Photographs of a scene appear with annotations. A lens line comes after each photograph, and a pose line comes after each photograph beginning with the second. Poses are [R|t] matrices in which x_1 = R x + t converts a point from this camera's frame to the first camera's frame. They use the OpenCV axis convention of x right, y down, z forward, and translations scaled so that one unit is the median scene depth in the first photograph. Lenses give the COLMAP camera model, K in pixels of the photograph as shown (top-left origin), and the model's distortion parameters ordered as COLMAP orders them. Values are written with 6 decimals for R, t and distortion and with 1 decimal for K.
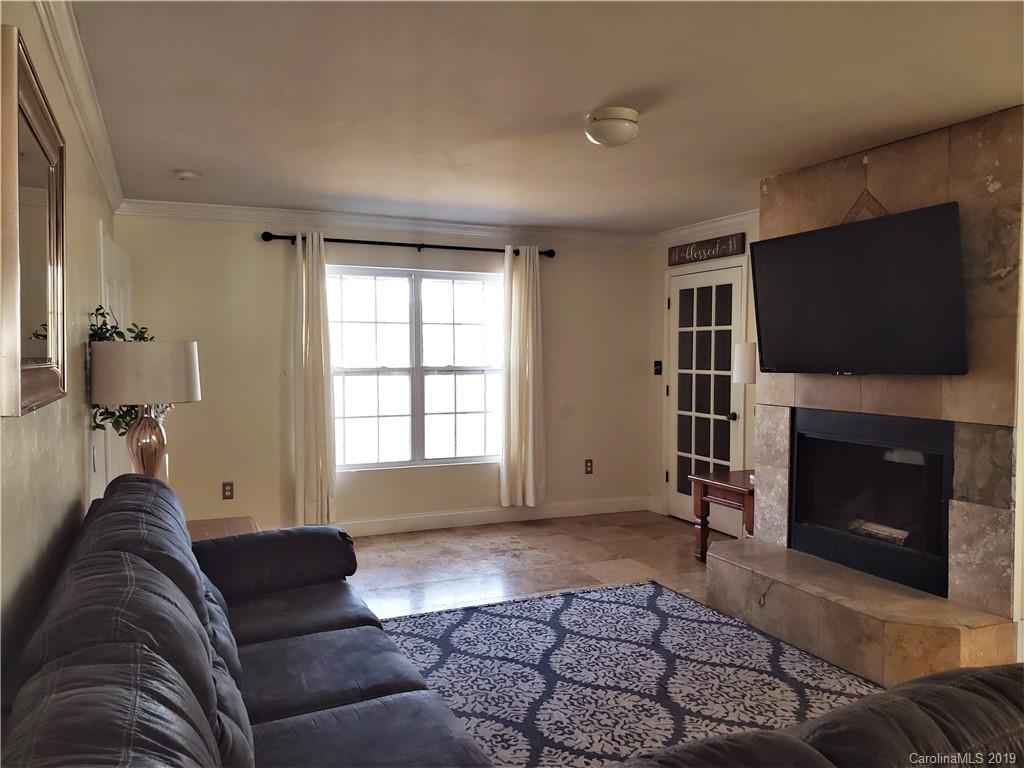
lens RADIAL K [[793.7, 0, 507.1], [0, 793.7, 383.2], [0, 0, 1]] dist [0.046730, -0.095562]
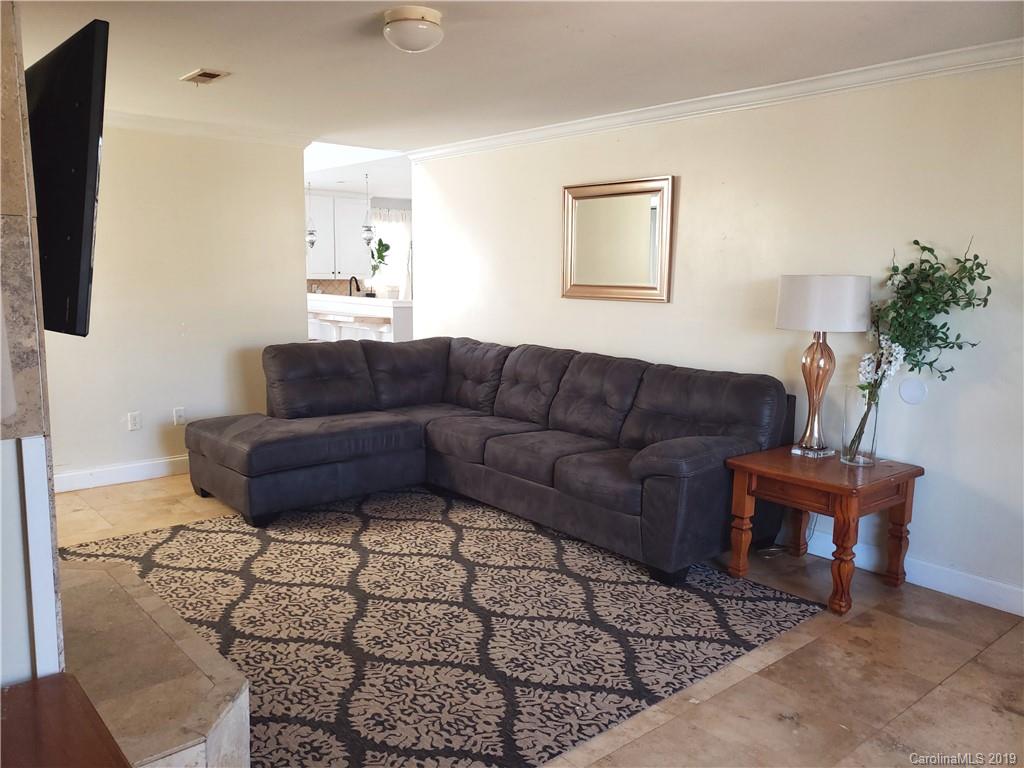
lens RADIAL K [[793.7, 0, 507.1], [0, 793.7, 383.2], [0, 0, 1]] dist [0.046730, -0.095562]
pose [[-0.953246, 0.026677, -0.301017, 0.297372], [-0.027472, 0.984322, 0.174229, -0.083357], [0.300946, 0.174353, -0.937567, 1.844910]]
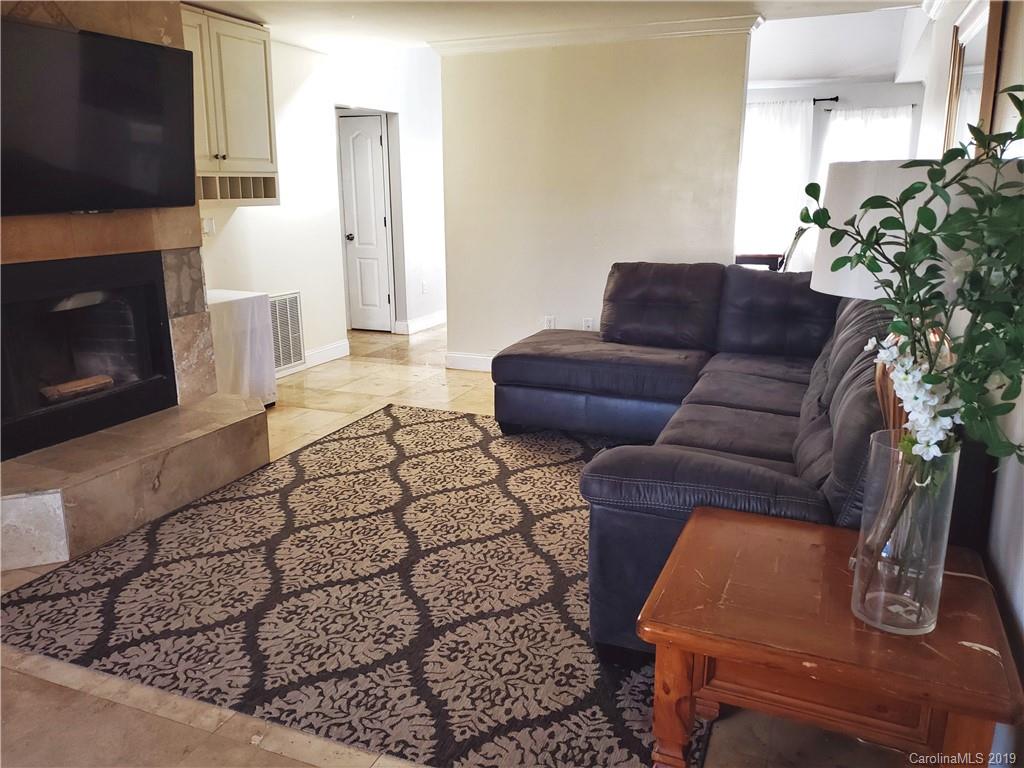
lens RADIAL K [[793.7, 0, 507.1], [0, 793.7, 383.2], [0, 0, 1]] dist [0.046730, -0.095562]
pose [[-0.700804, -0.172263, 0.692243, -0.588209], [0.029672, 0.962526, 0.269562, -0.060004], [-0.712737, 0.209450, -0.669430, 1.440295]]
